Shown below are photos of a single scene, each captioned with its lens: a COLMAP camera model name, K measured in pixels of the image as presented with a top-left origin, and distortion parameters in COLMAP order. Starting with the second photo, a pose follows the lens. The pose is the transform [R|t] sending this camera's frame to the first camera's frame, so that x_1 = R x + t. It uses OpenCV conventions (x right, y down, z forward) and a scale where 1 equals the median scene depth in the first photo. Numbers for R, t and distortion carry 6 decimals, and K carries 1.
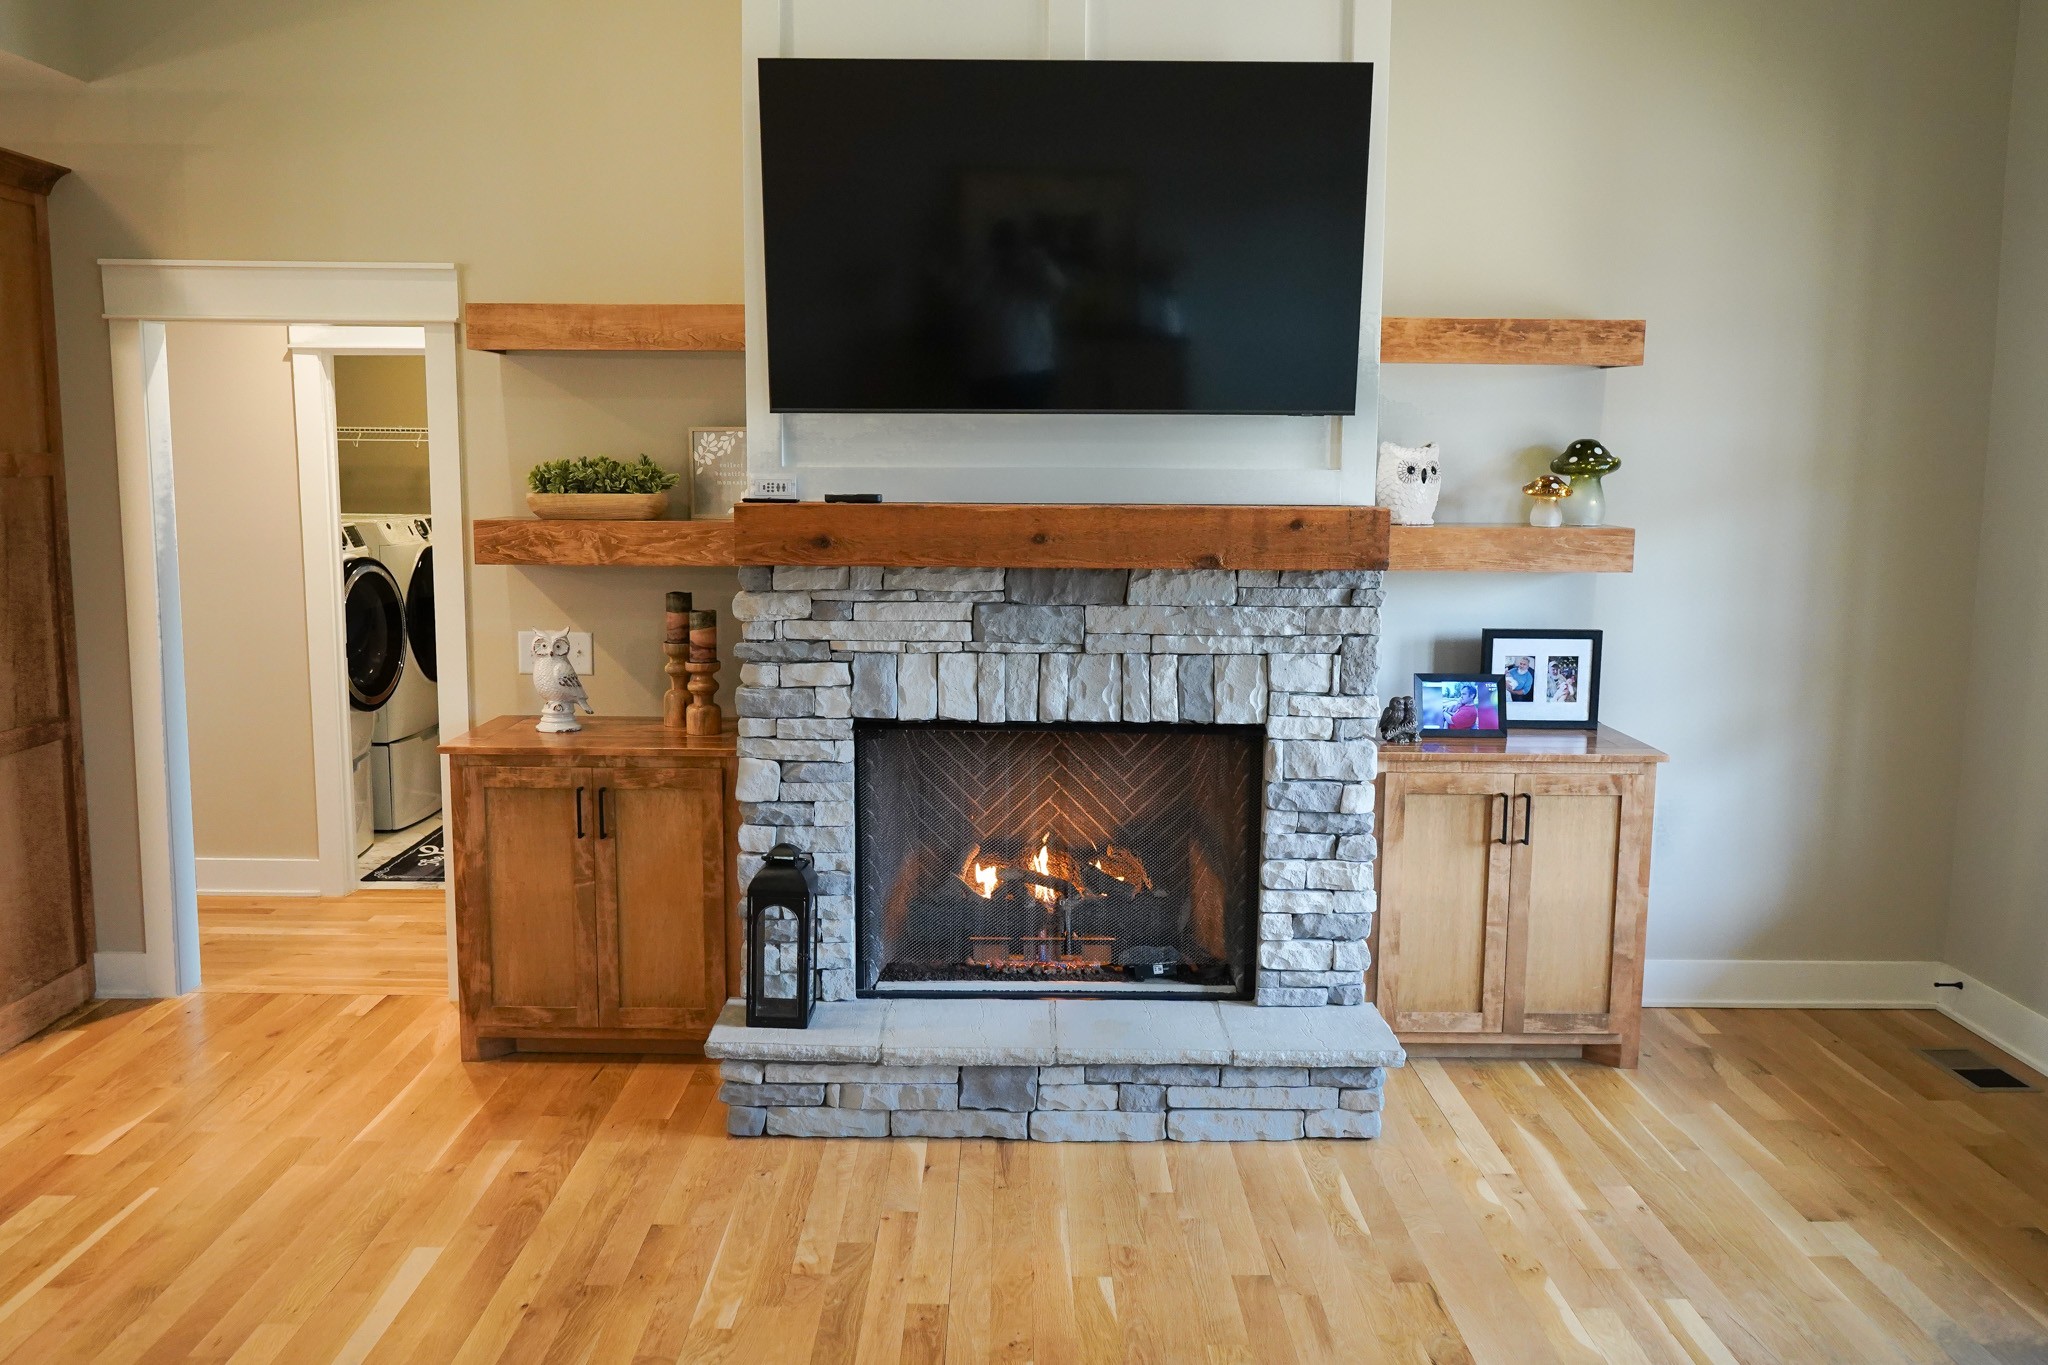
lens RADIAL K [[1646.8, 0, 1016.0], [0, 1646.8, 677.2], [0, 0, 1]] dist [-0.006057, 0.010823]
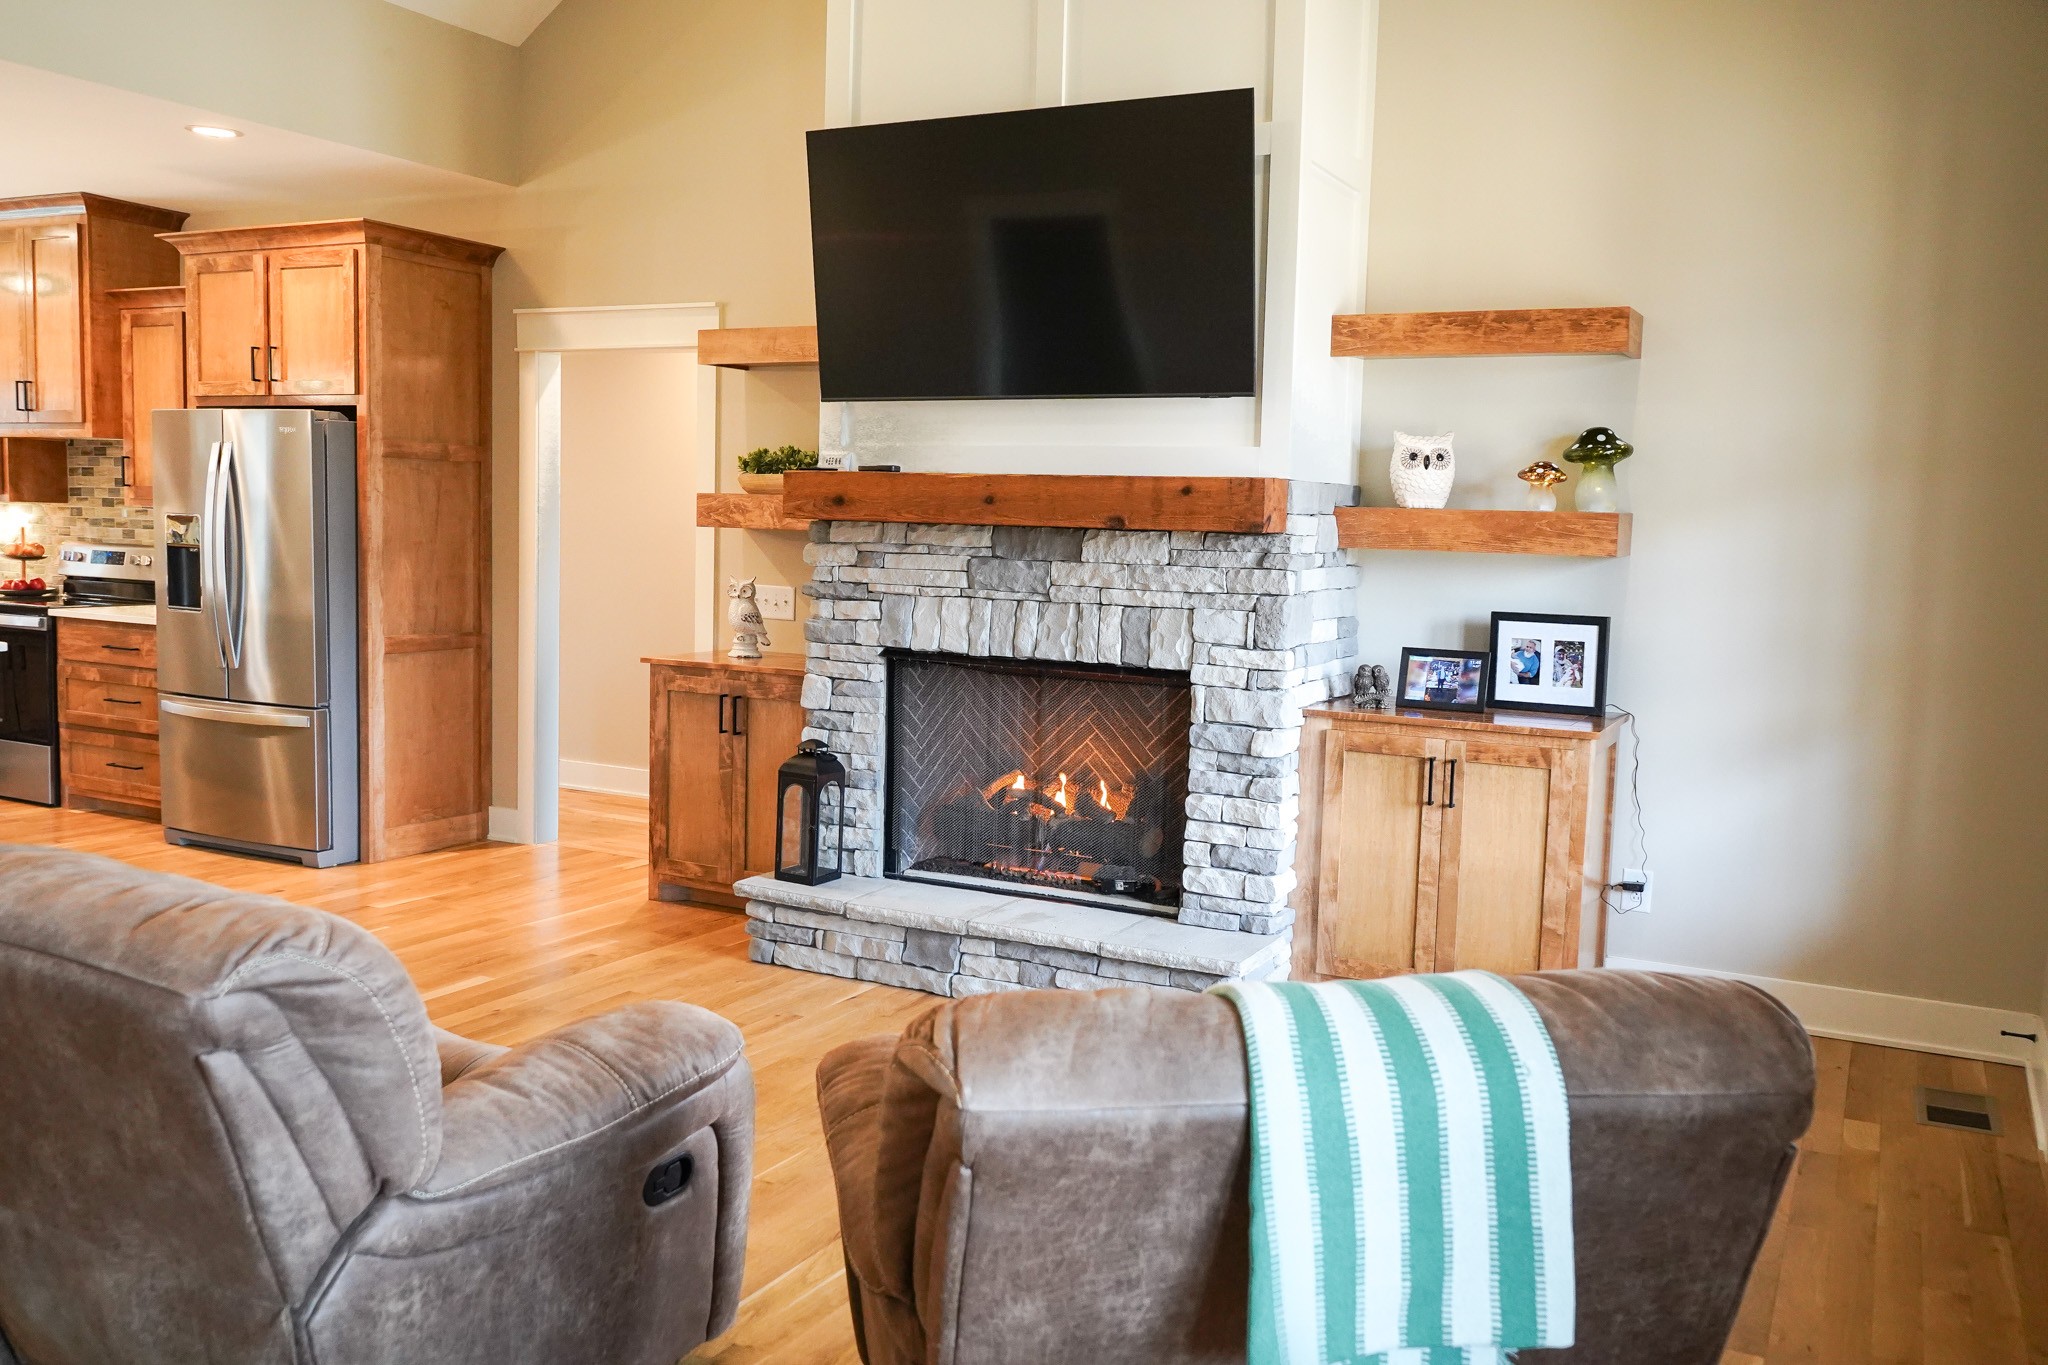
lens RADIAL K [[1717.3, 0, 1015.9], [0, 1717.3, 677.2], [0, 0, 1]] dist [-0.005787, 0.013947]
pose [[0.883626, 0.059644, -0.464379, 0.592638], [-0.082193, 0.996210, -0.028446, 0.076122], [0.460923, 0.063304, 0.885179, -0.100446]]
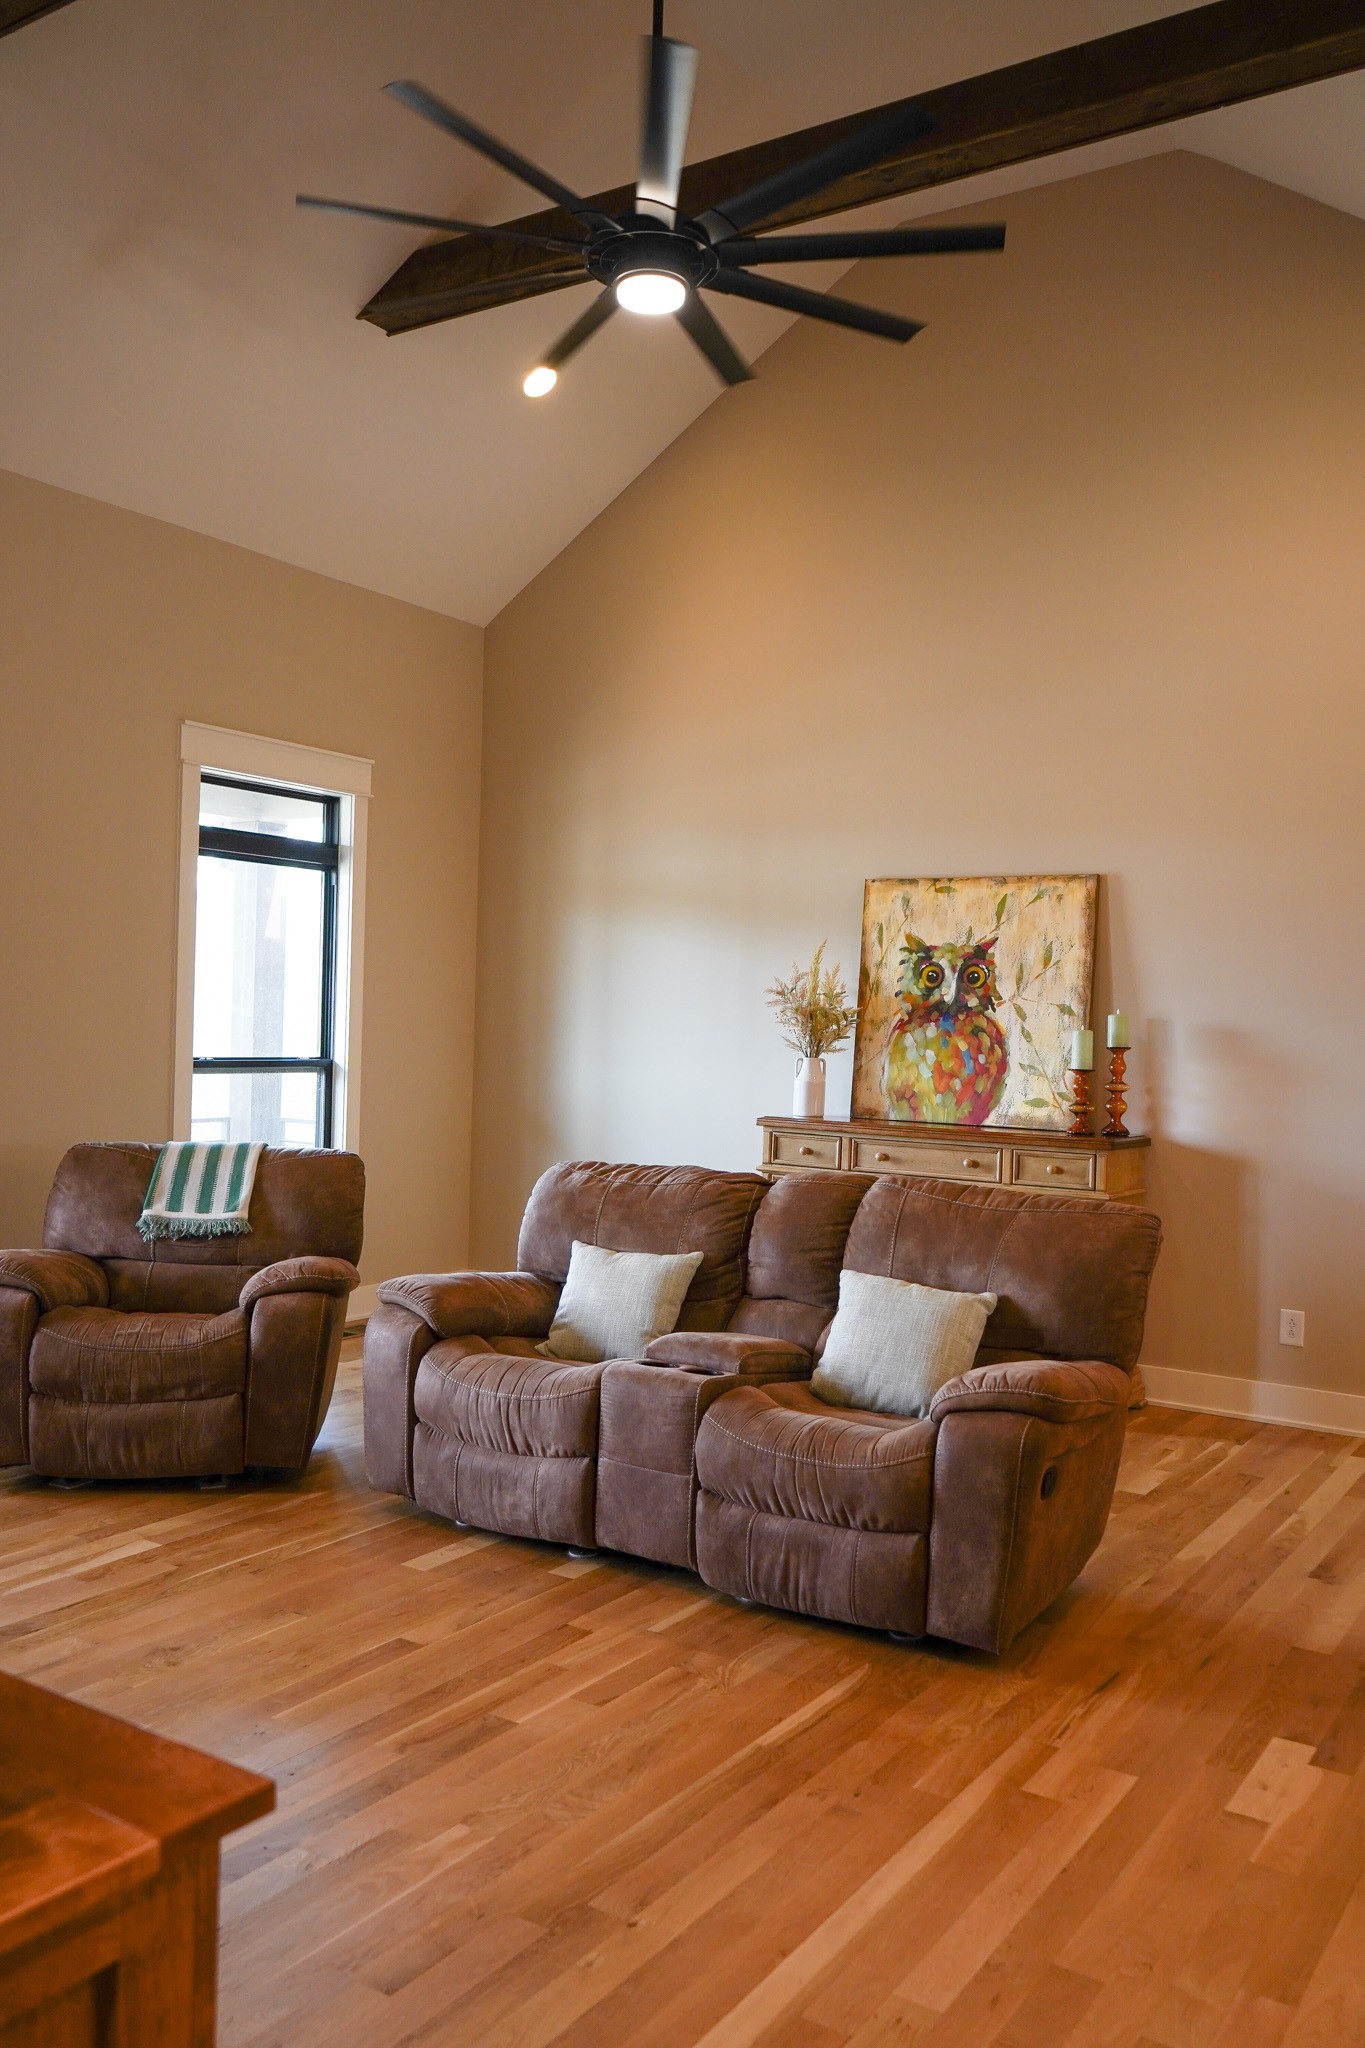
lens RADIAL K [[1646.8, 0, 682.5], [0, 1646.8, 1024.0], [0, 0, 1]] dist [-0.006057, 0.010823]
pose [[-0.836220, -0.033506, 0.547369, -0.559722], [0.040550, 0.991621, 0.122650, -0.106814], [-0.546893, 0.124758, -0.827855, 1.207335]]
